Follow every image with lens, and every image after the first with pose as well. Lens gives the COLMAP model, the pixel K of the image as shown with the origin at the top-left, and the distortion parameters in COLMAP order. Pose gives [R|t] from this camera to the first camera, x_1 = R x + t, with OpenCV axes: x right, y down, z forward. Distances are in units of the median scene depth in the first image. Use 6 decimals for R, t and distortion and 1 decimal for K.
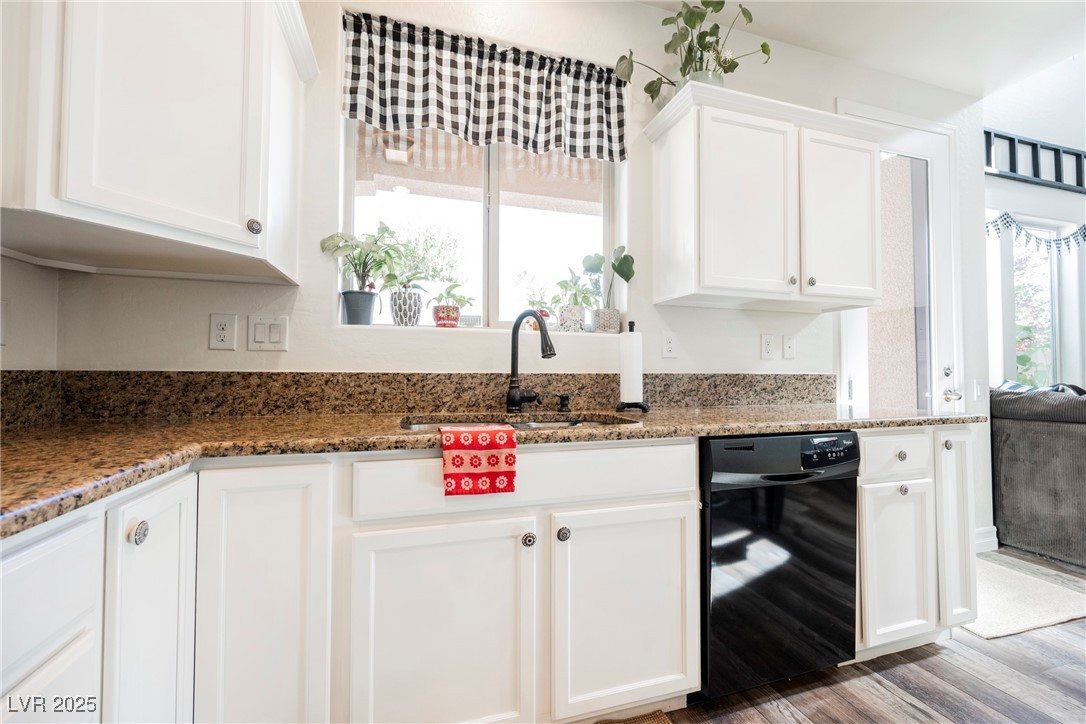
lens RADIAL K [[425.0, 0, 588.2], [0, 425.0, 362.9], [0, 0, 1]] dist [-0.001208, -0.000337]
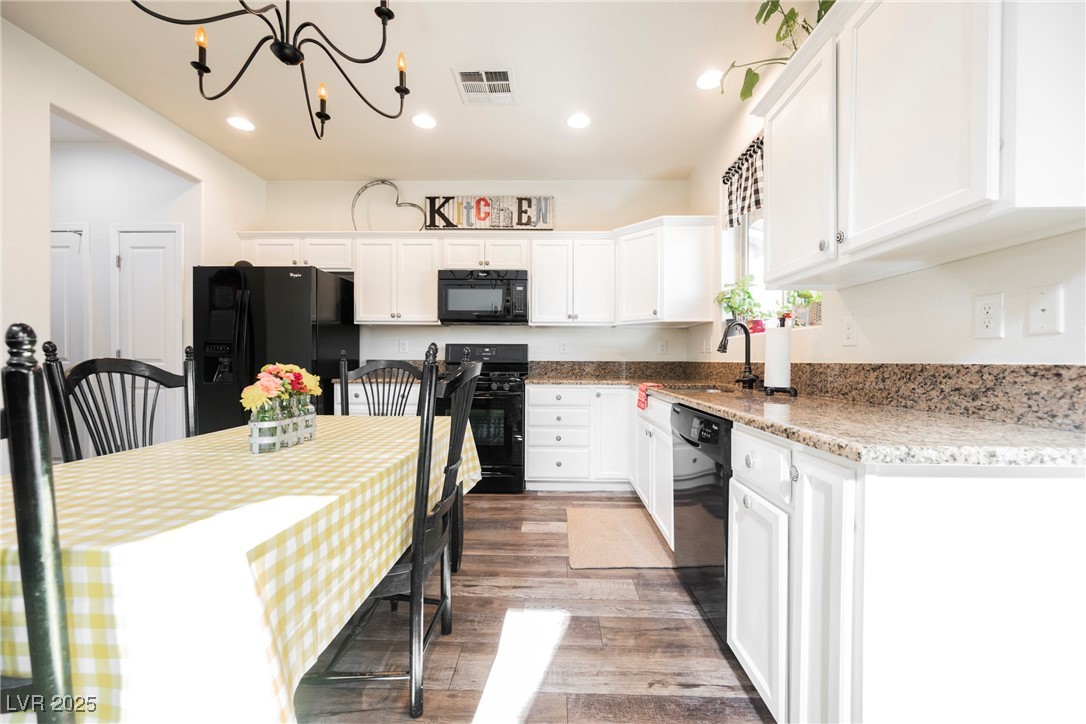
lens RADIAL K [[425.0, 0, 550.4], [0, 425.0, 357.7], [0, 0, 1]] dist [-0.001208, -0.000337]
pose [[-0.297312, -0.011757, -0.954708, 1.262995], [0.014611, 0.999751, -0.016861, 0.019069], [0.954668, -0.018962, -0.297067, 0.668885]]
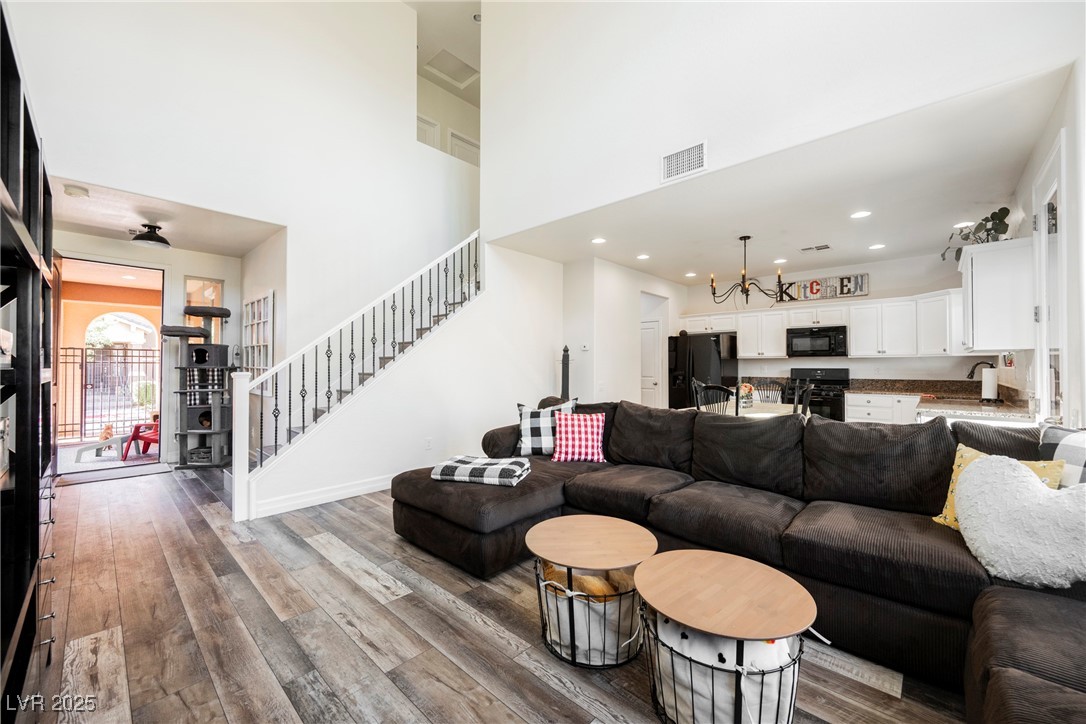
lens RADIAL K [[425.0, 0, 544.9], [0, 425.0, 362.2], [0, 0, 1]] dist [-0.001208, -0.000337]
pose [[-0.856561, -0.006609, -0.516003, 3.040153], [0.009632, 0.999539, -0.028792, -0.057309], [0.515956, -0.029633, -0.856103, 1.553517]]
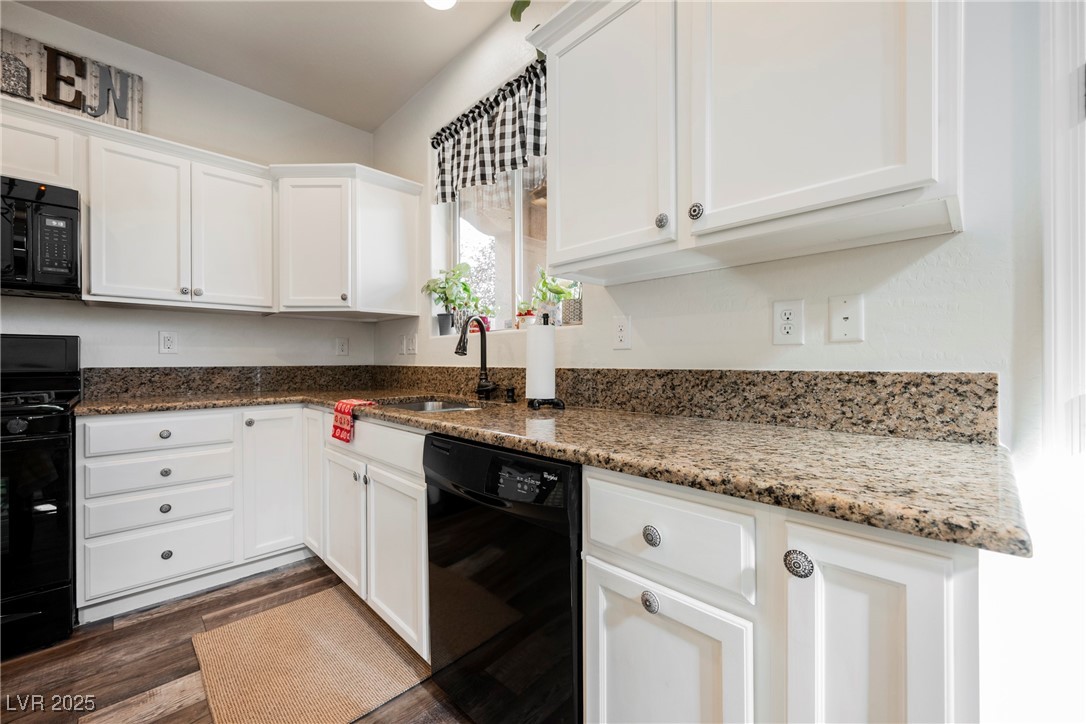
lens RADIAL K [[425.0, 0, 539.6], [0, 425.0, 362.0], [0, 0, 1]] dist [-0.001208, -0.000337]
pose [[0.472003, -0.003056, -0.881592, 0.846627], [0.022225, 0.999717, 0.008434, 0.001565], [0.881317, -0.023574, 0.471938, 0.483190]]
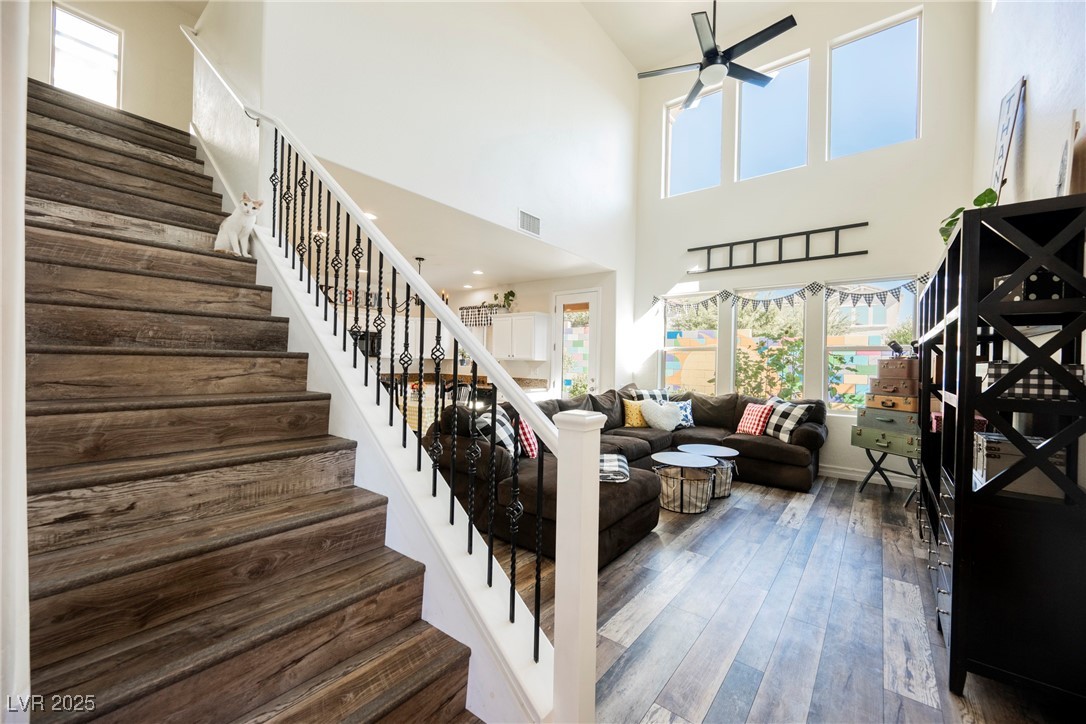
lens RADIAL K [[425.0, 0, 543.2], [0, 425.0, 362.1], [0, 0, 1]] dist [-0.001208, -0.000337]
pose [[0.583219, 0.010703, -0.812244, 3.713399], [-0.003383, 0.999937, 0.010747, -0.163232], [0.812308, -0.003520, 0.583219, -1.084784]]
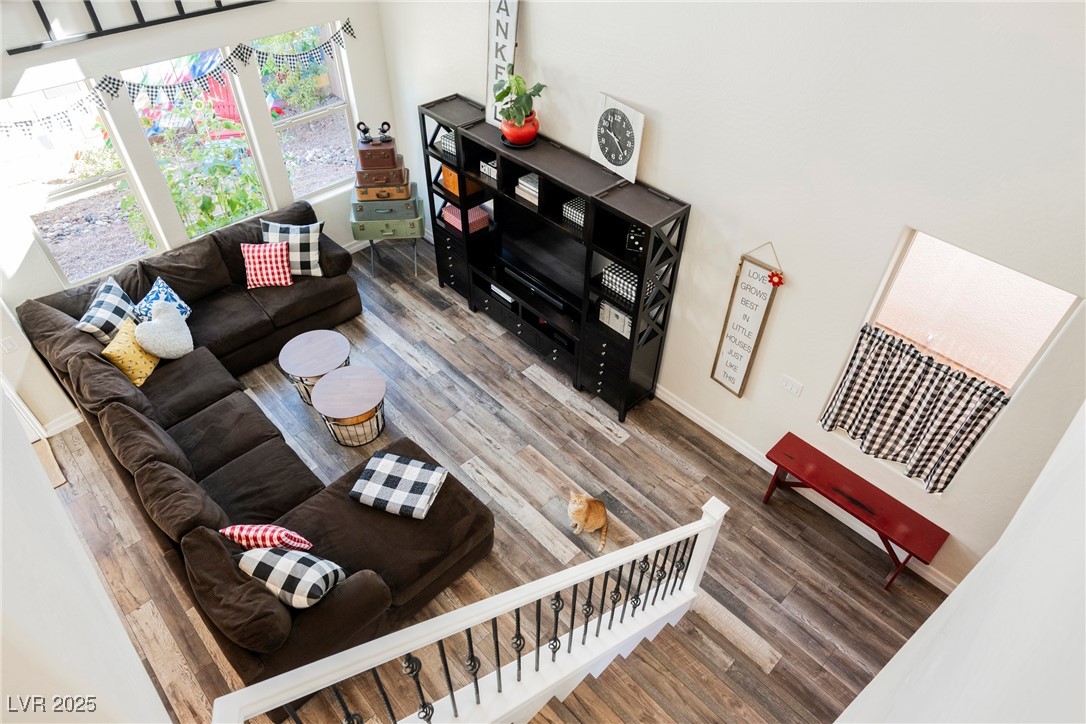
lens RADIAL K [[659.8, 0, 548.5], [0, 659.8, 362.9], [0, 0, 1]] dist [-0.002789, 0.000171]
pose [[0.880572, -0.317497, 0.351836, 2.203437], [-0.027280, 0.707217, 0.706470, -1.782431], [-0.473126, -0.631696, 0.614094, -1.365634]]
